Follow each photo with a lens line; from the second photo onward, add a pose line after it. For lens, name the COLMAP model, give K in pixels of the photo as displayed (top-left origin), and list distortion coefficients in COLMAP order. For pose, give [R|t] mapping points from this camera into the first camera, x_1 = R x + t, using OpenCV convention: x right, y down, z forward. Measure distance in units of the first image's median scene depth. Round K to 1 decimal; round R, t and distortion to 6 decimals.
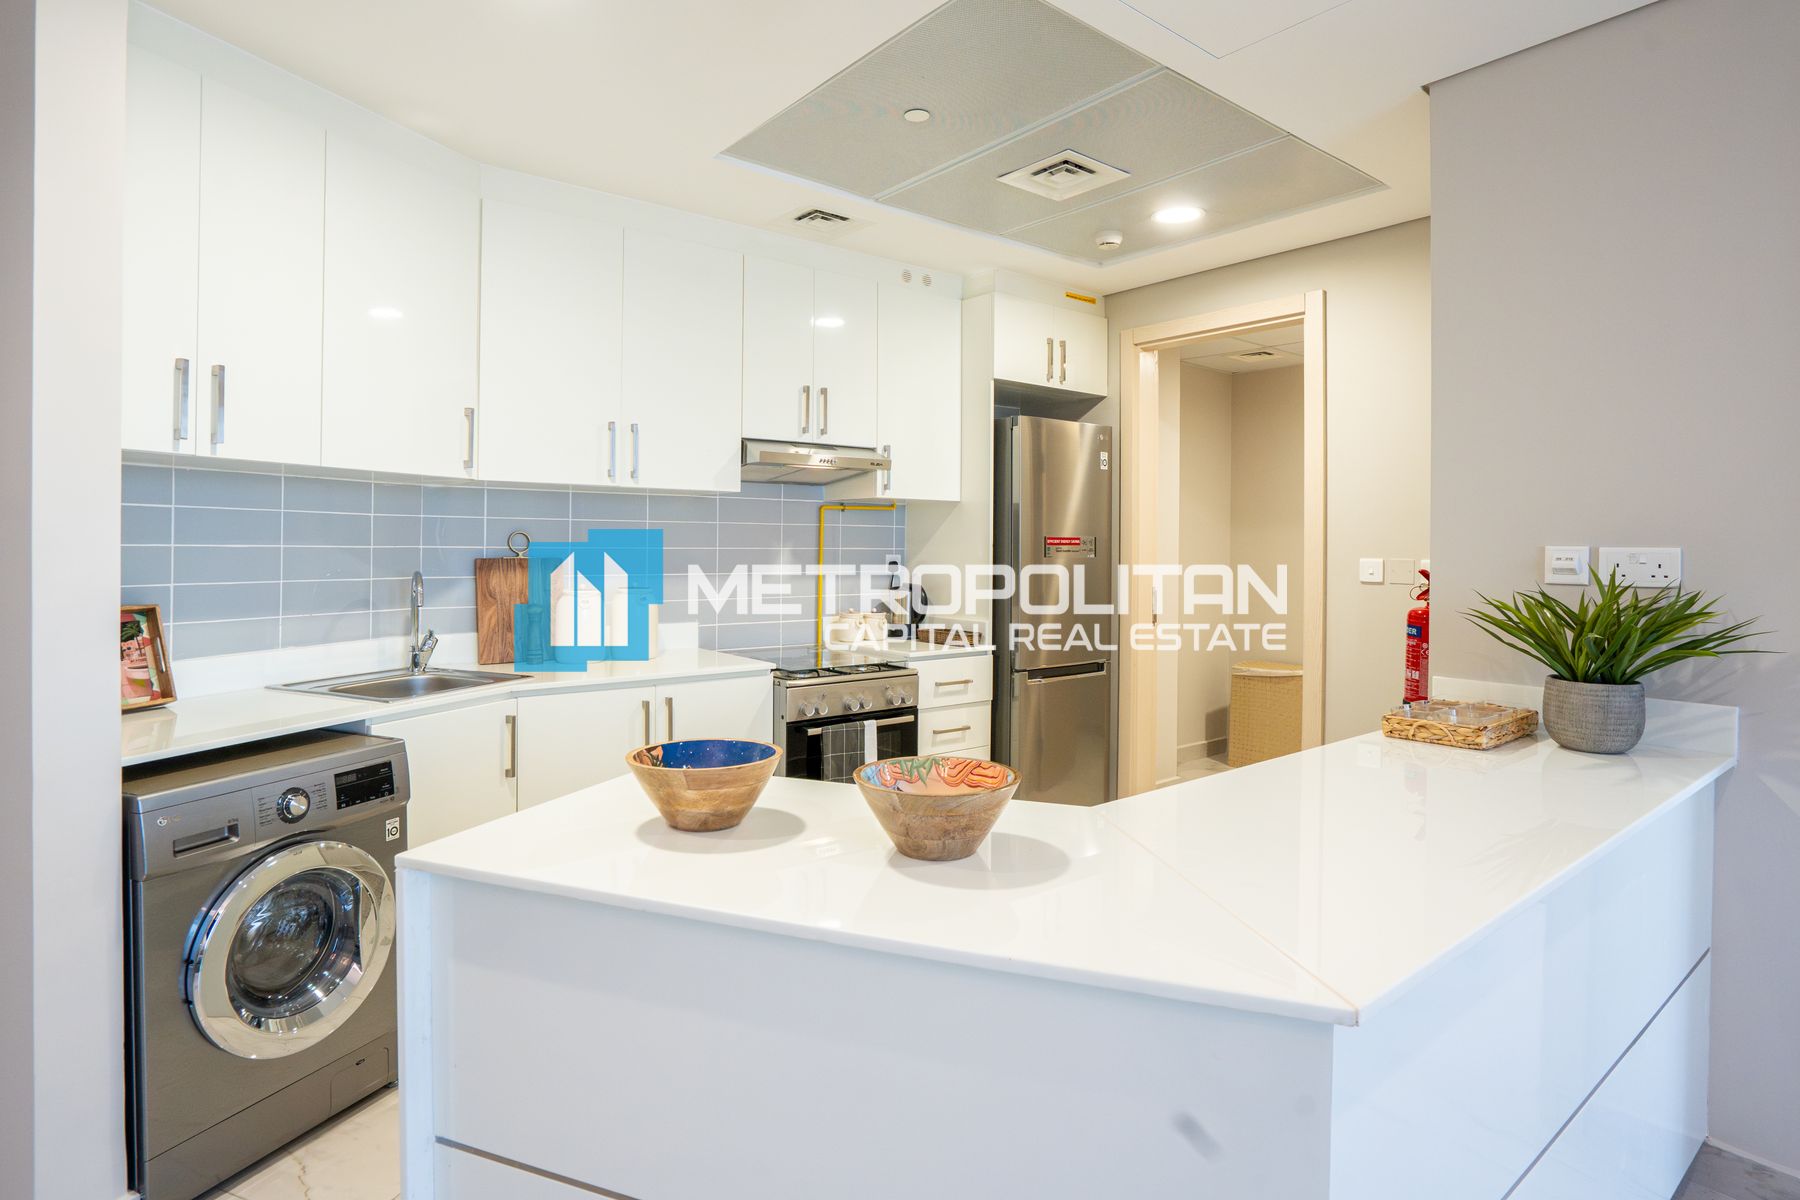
lens RADIAL K [[967.2, 0, 878.4], [0, 967.2, 546.2], [0, 0, 1]] dist [-0.046620, 0.003788]
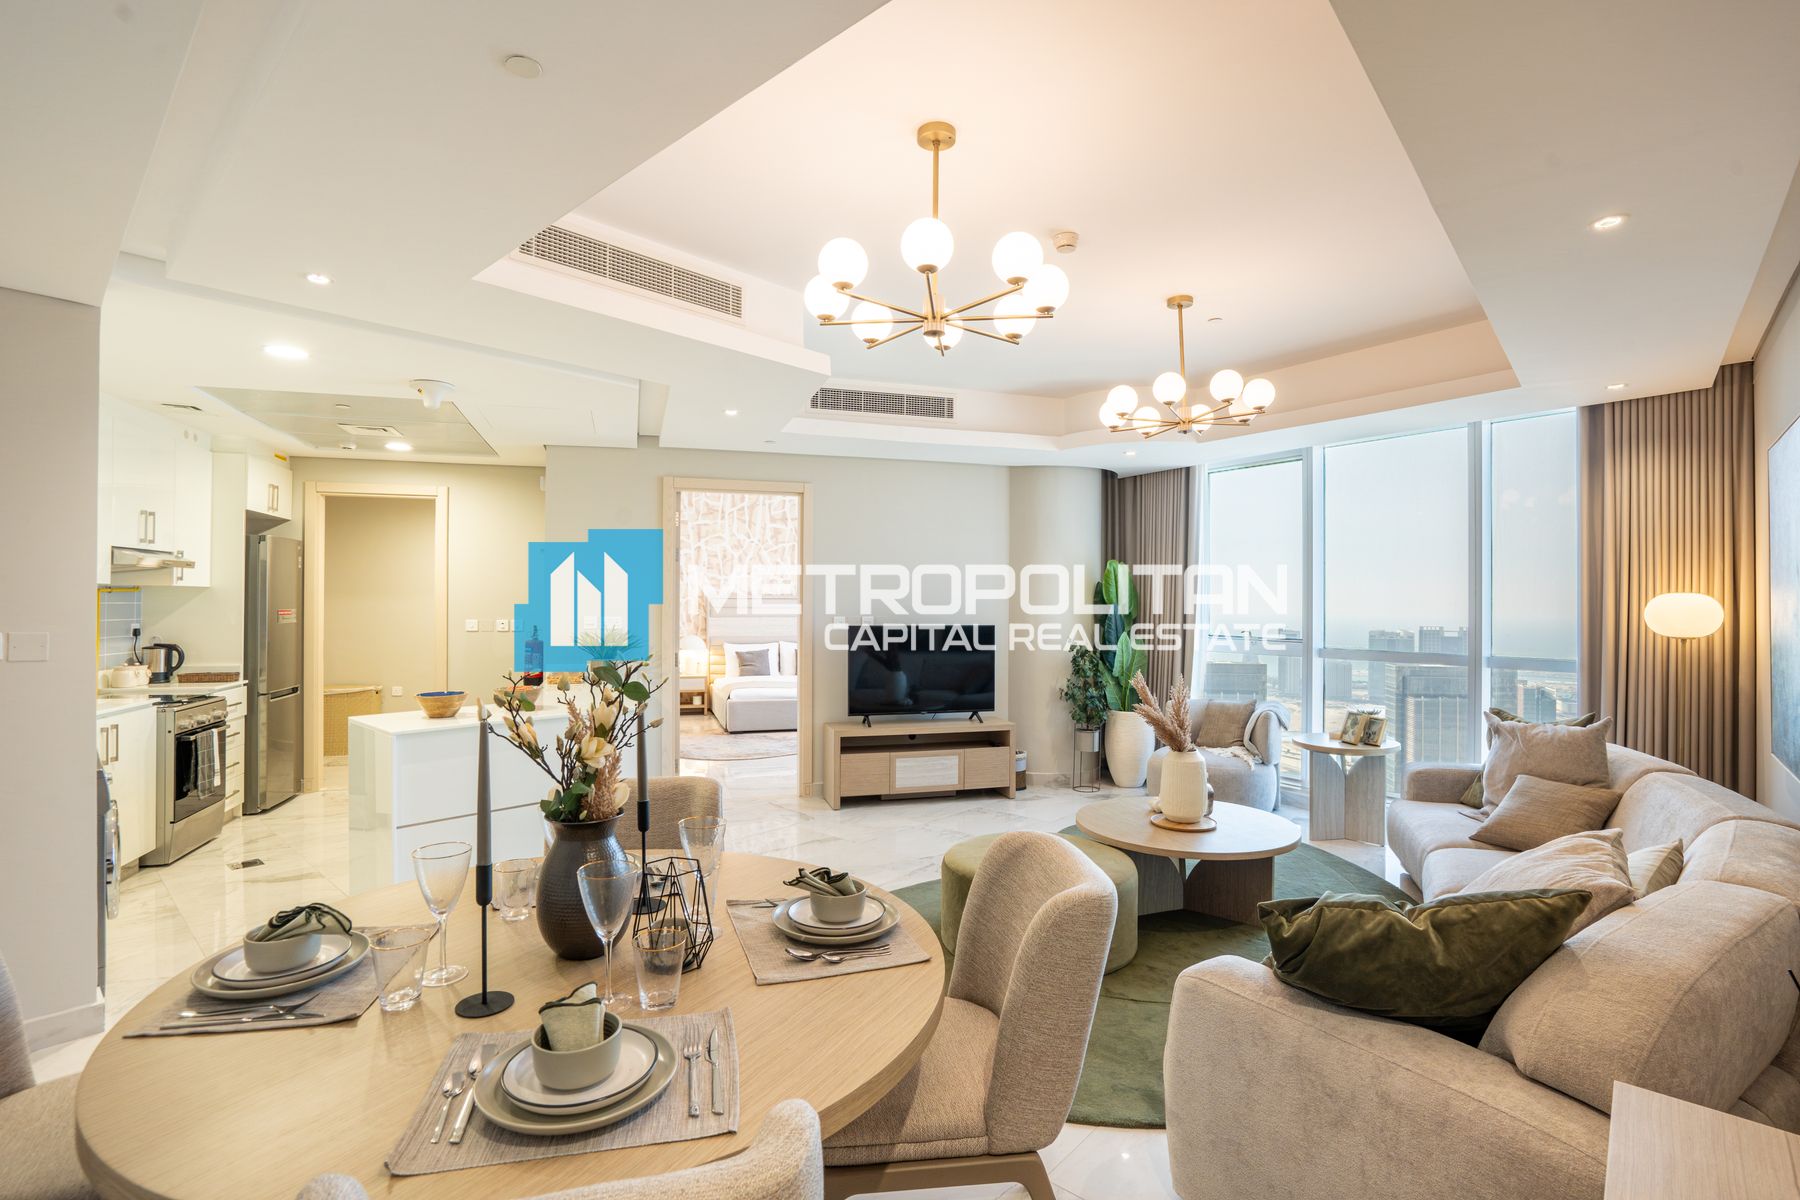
lens RADIAL K [[841.7, 0, 900.4], [0, 841.7, 601.9], [0, 0, 1]] dist [-0.039144, 0.011352]
pose [[0.337548, -0.004064, 0.941300, -0.943085], [-0.002104, 0.999985, 0.005072, -0.039558], [-0.941306, -0.003693, 0.337534, -0.543260]]
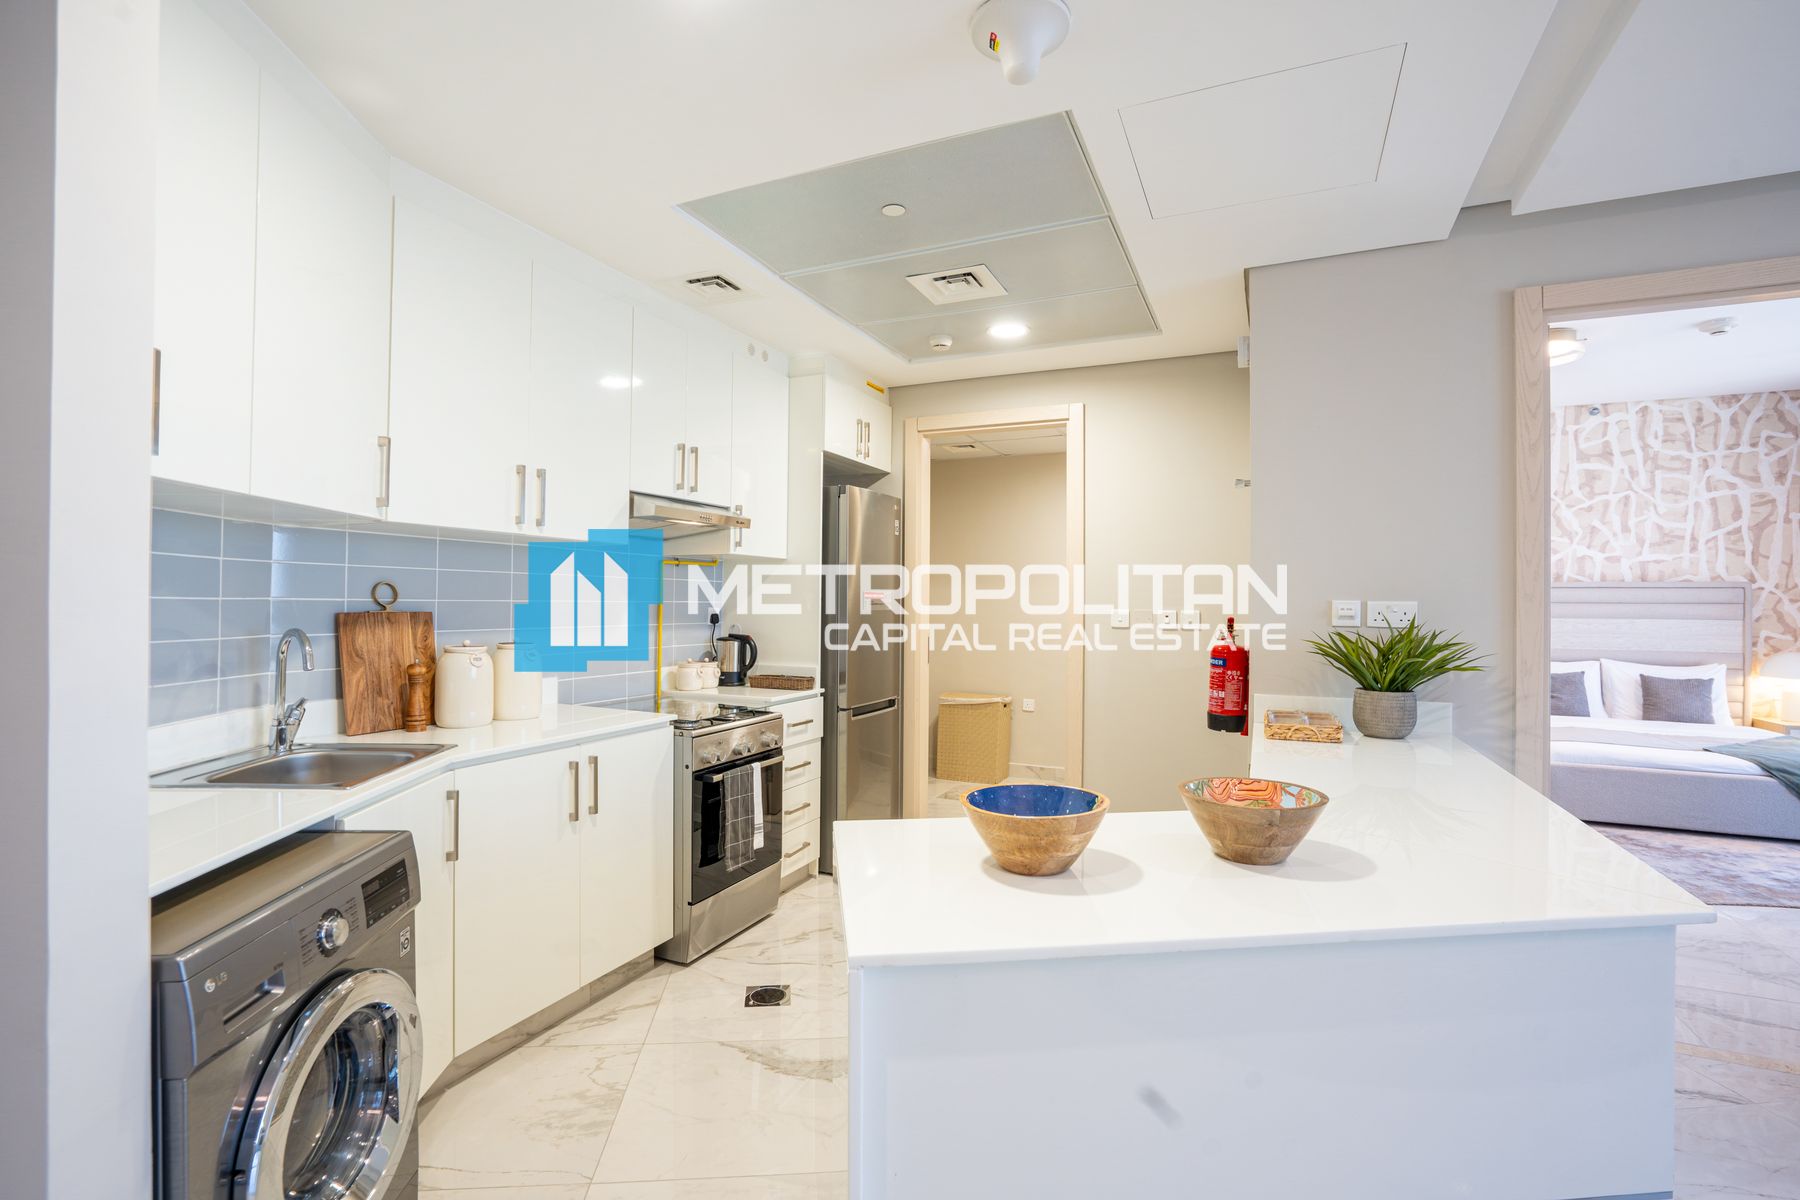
lens RADIAL K [[841.7, 0, 882.2], [0, 841.7, 596.2], [0, 0, 1]] dist [-0.039144, 0.011352]
pose [[0.888805, 0.004175, 0.458267, -0.323998], [-0.001992, 0.999984, -0.005247, 0.001170], [-0.458281, 0.003750, 0.888799, 0.118571]]
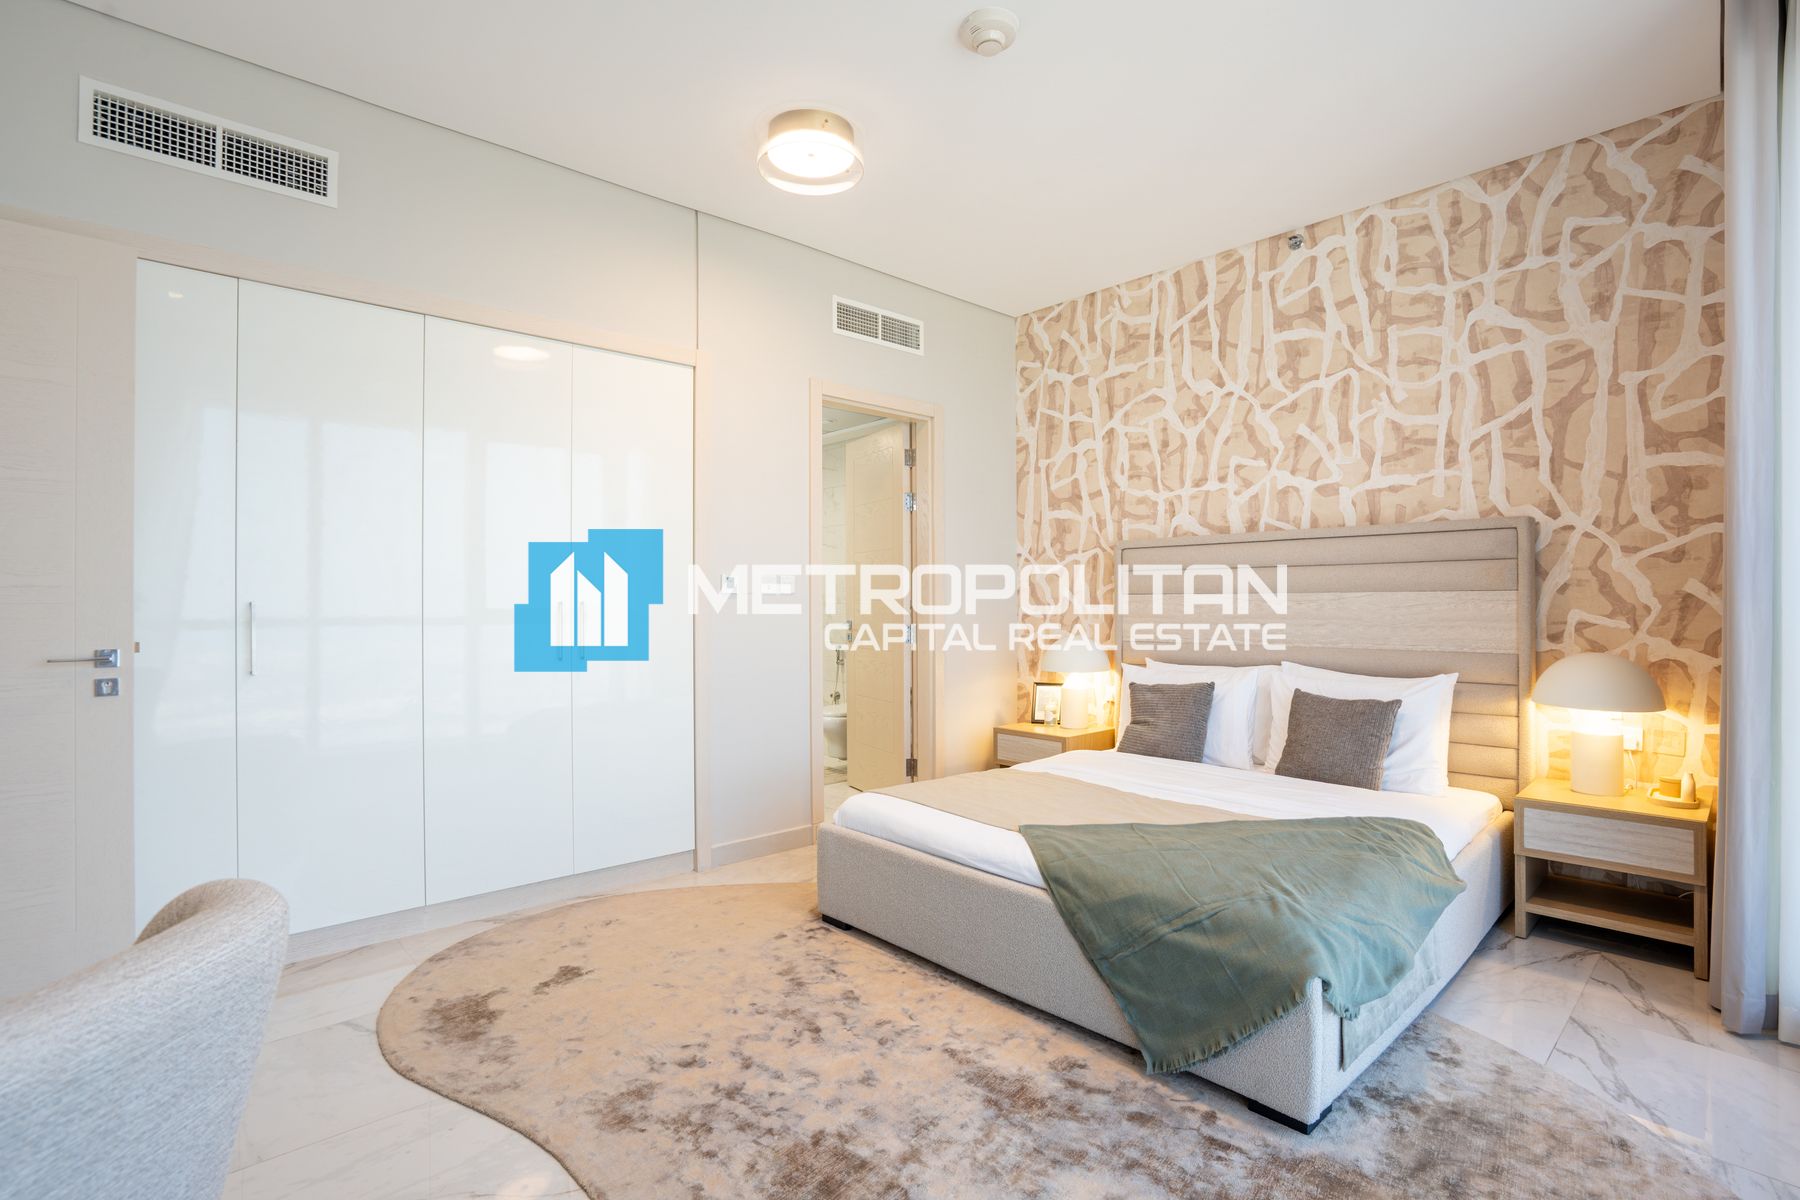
lens RADIAL K [[841.7, 0, 889.9], [0, 841.7, 595.4], [0, 0, 1]] dist [-0.039144, 0.011352]
pose [[0.996865, -0.009084, 0.078593, 1.501348], [0.009519, 0.999941, -0.005158, 0.047295], [-0.078542, 0.005890, 0.996893, -0.043795]]
